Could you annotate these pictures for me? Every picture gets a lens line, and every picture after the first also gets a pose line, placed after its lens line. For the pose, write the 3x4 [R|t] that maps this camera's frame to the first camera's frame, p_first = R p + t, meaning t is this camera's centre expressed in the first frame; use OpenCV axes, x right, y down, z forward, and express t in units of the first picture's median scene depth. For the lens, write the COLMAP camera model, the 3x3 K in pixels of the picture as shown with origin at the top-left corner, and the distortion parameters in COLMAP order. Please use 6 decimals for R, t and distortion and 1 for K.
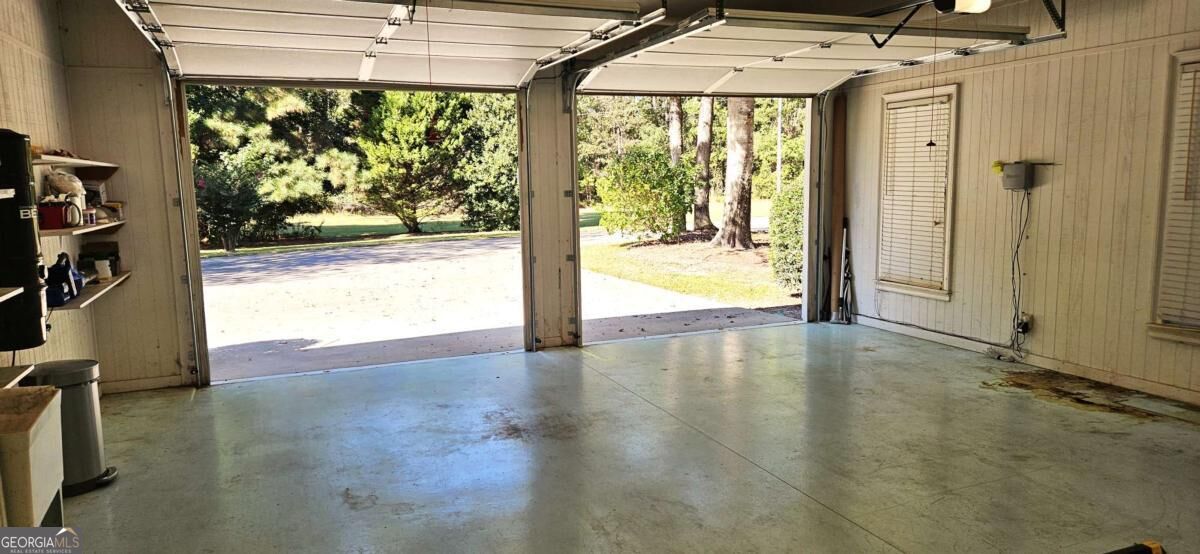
lens RADIAL K [[792.8, 0, 597.7], [0, 792.8, 288.2], [0, 0, 1]] dist [0.084624, -0.086340]
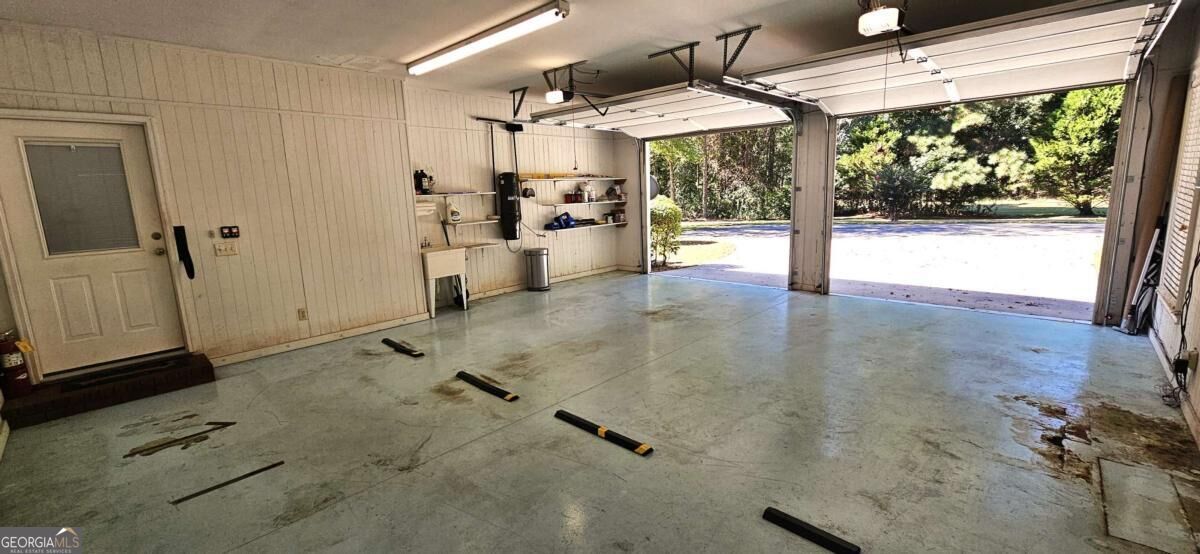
lens RADIAL K [[493.9, 0, 601.3], [0, 493.9, 274.4], [0, 0, 1]] dist [-0.000960, 0.000587]
pose [[0.403425, 0.154807, -0.901822, 0.175343], [-0.093738, 0.987391, 0.127563, -0.011459], [0.910199, 0.033073, 0.412850, 0.069653]]
